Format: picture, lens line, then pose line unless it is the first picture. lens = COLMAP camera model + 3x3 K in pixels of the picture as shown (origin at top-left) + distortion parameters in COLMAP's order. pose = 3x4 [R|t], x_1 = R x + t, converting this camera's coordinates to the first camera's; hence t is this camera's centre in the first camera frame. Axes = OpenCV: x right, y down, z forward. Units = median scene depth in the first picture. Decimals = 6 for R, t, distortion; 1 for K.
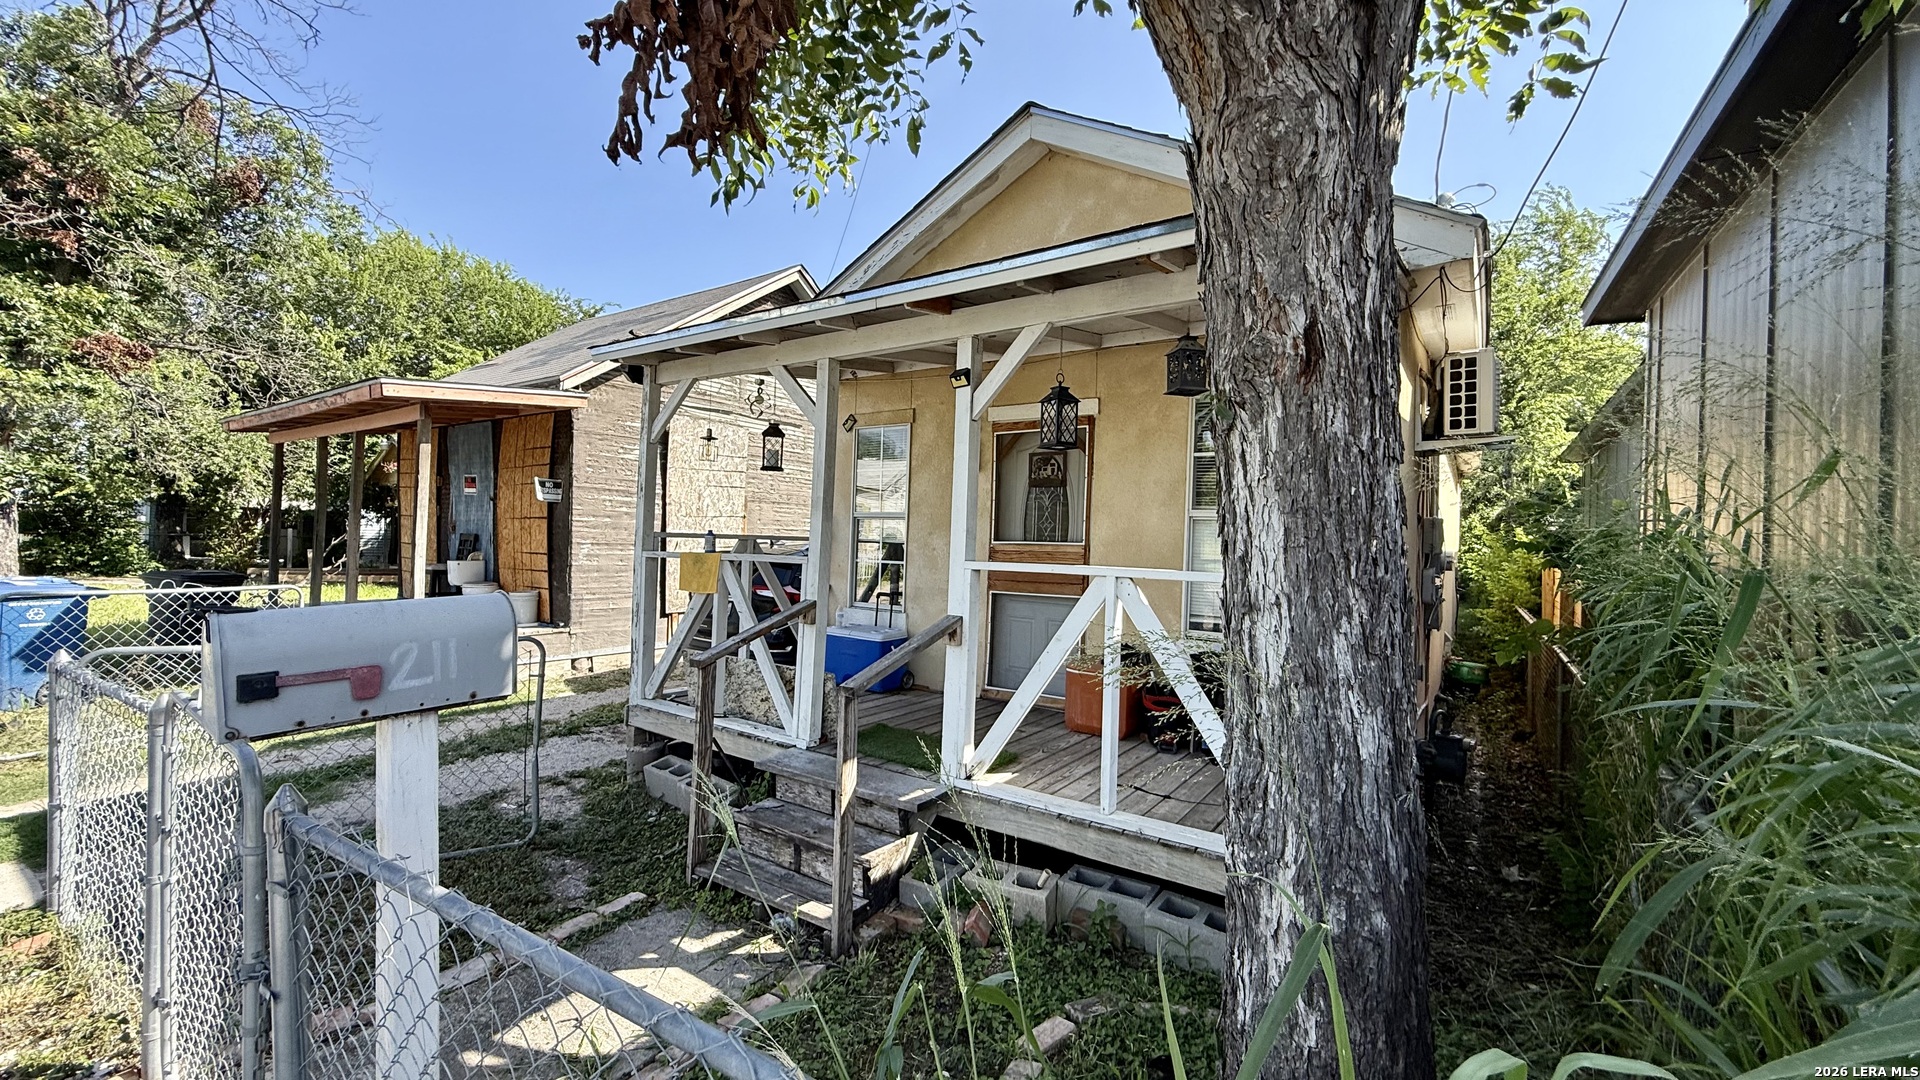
lens RADIAL K [[767.3, 0, 952.7], [0, 767.3, 537.6], [0, 0, 1]] dist [-0.001808, -0.000120]
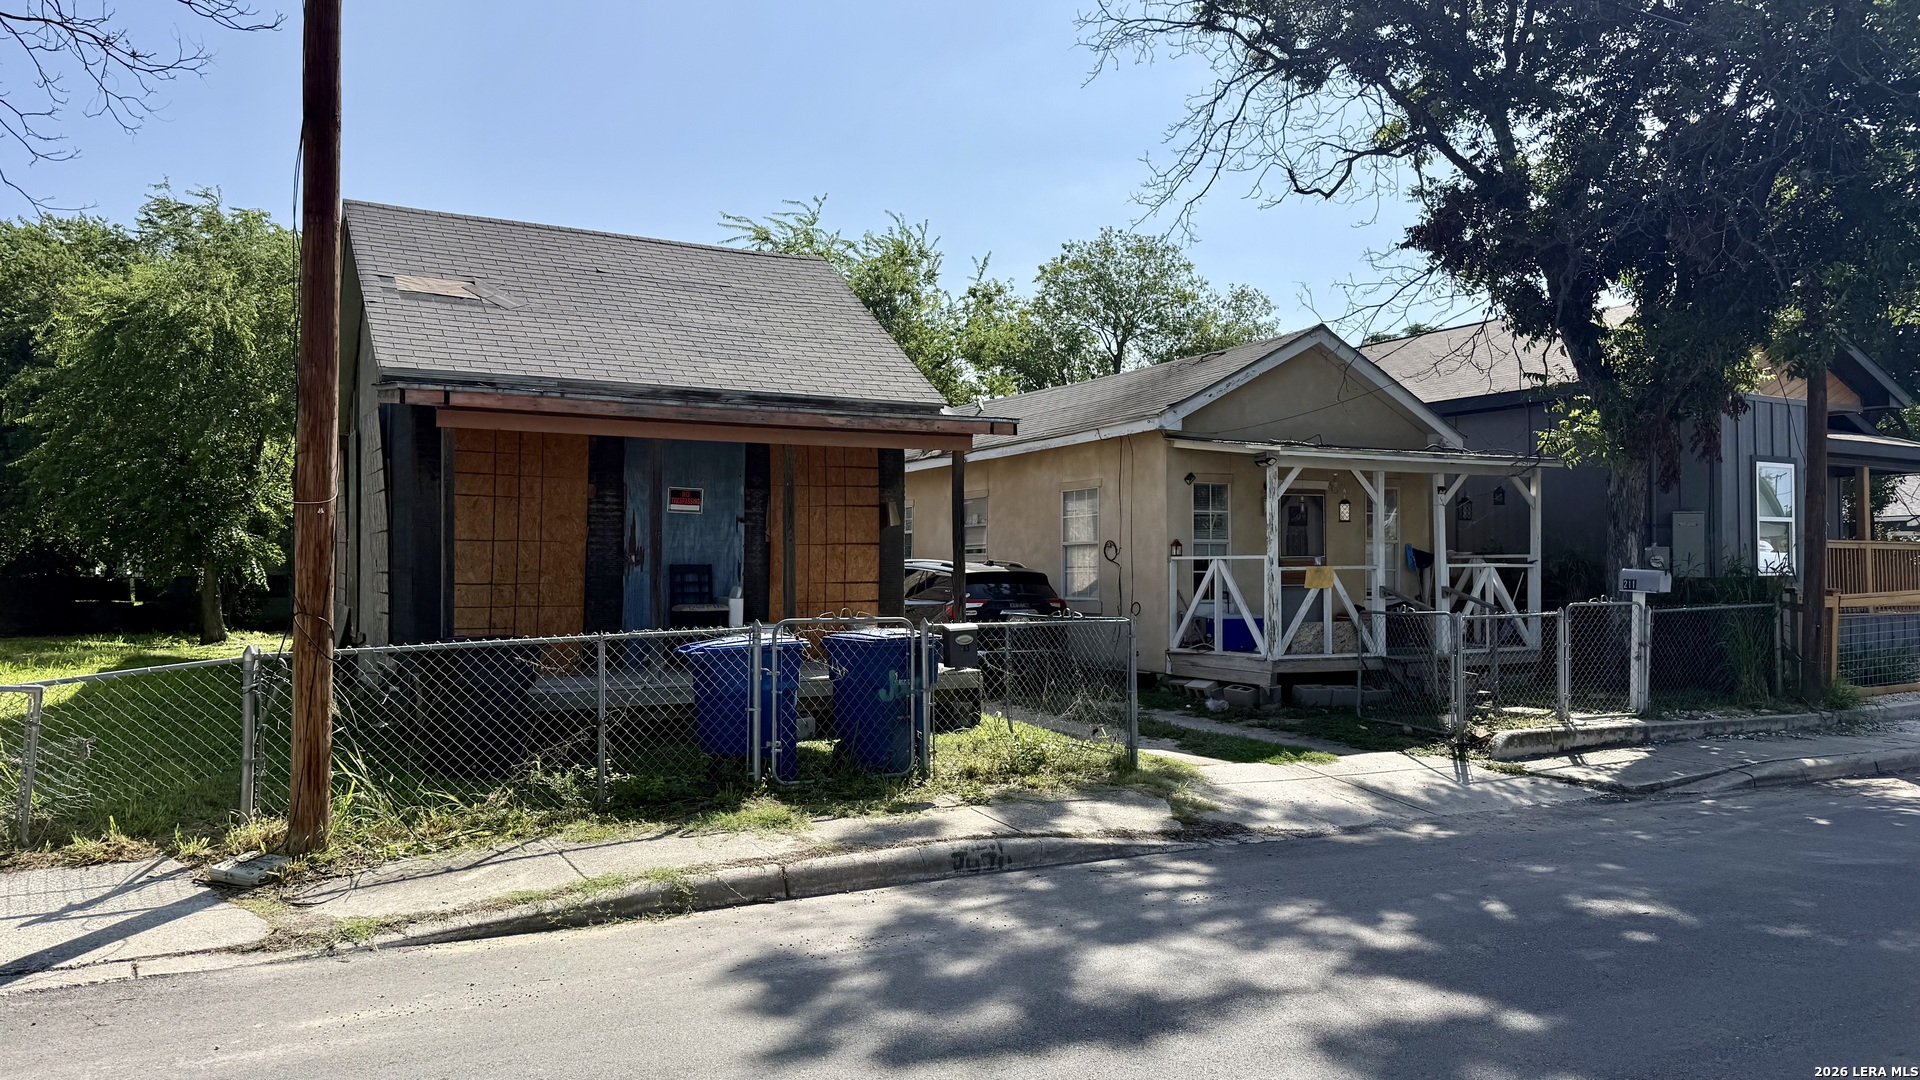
lens RADIAL K [[1335.0, 0, 960.0], [0, 1335.0, 540.0], [0, 0, 1]] dist [0.162787, -0.284719]
pose [[0.449187, -0.009554, 0.893387, -4.644336], [0.007635, 0.999947, 0.006855, -0.088168], [-0.893405, 0.003742, 0.449236, 0.424195]]
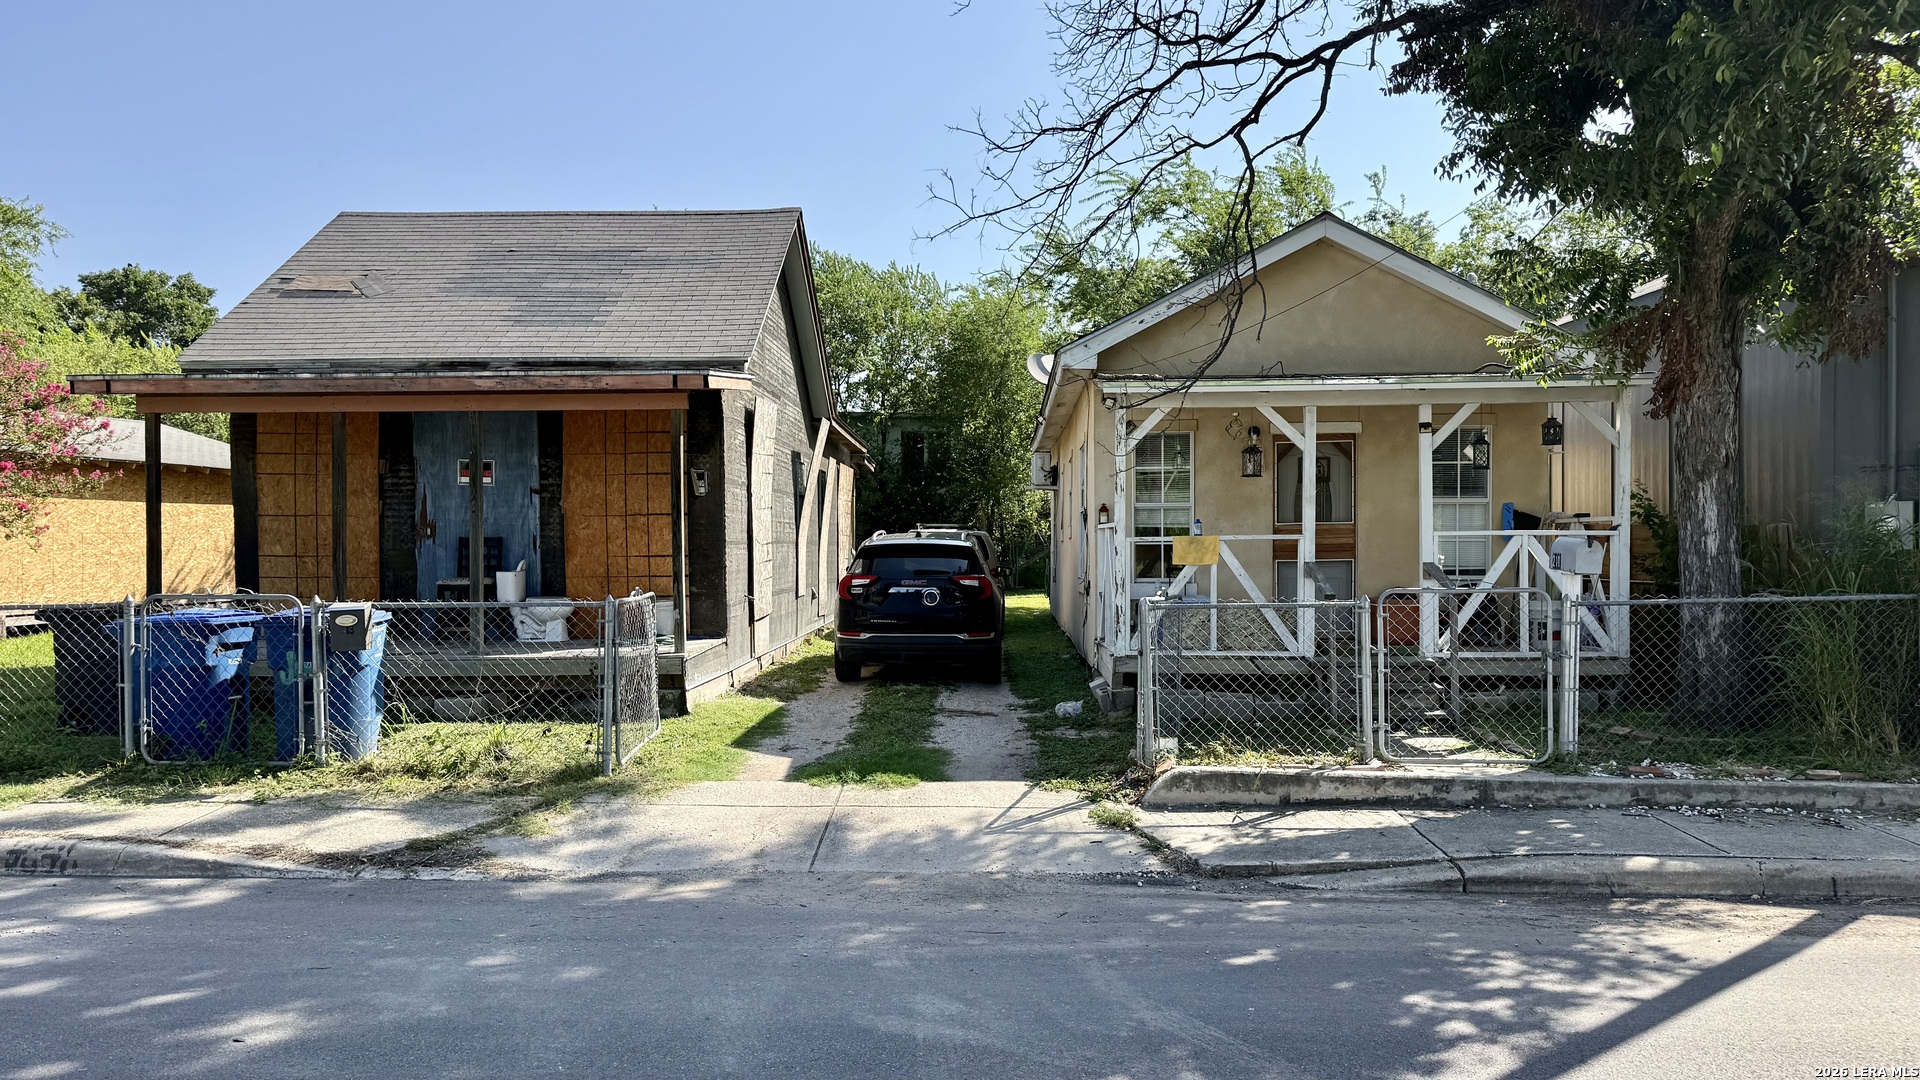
lens RADIAL K [[1335.0, 0, 960.0], [0, 1335.0, 540.0], [0, 0, 1]] dist [0.162787, -0.284719]
pose [[0.842174, -0.030471, 0.538345, -2.597463], [0.023735, 0.999529, 0.019444, -0.034828], [-0.538684, -0.003597, 0.842500, -1.064010]]
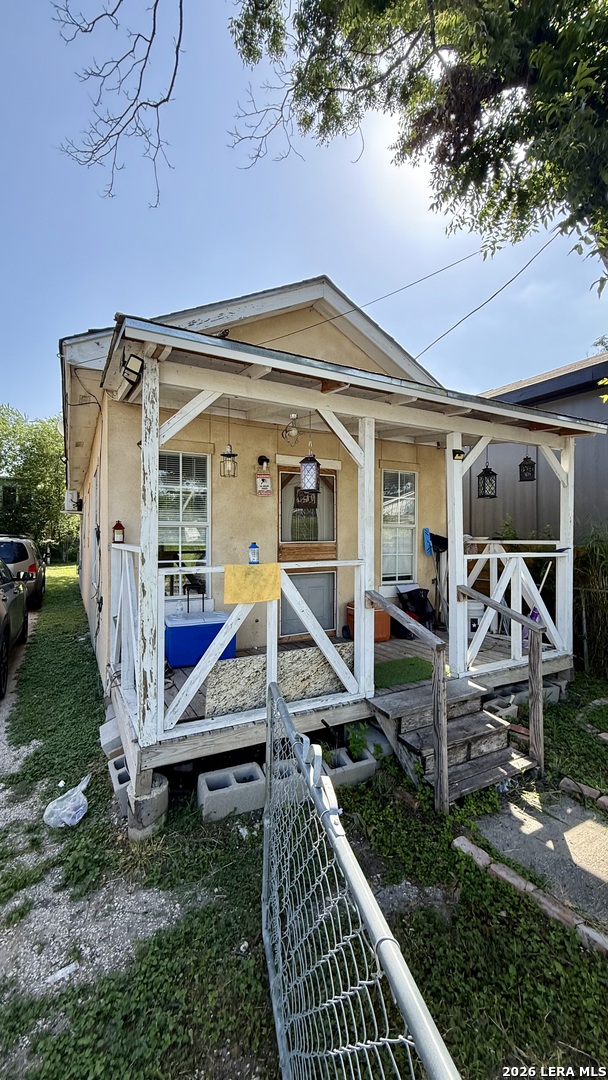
lens RADIAL K [[429.2, 0, 306.9], [0, 429.2, 534.6], [0, 0, 1]] dist [-0.000501, -0.000047]
pose [[0.446994, -0.022125, 0.894263, -1.073499], [0.005385, 0.999743, 0.022043, -0.041792], [-0.894521, -0.005038, 0.446998, 0.869885]]
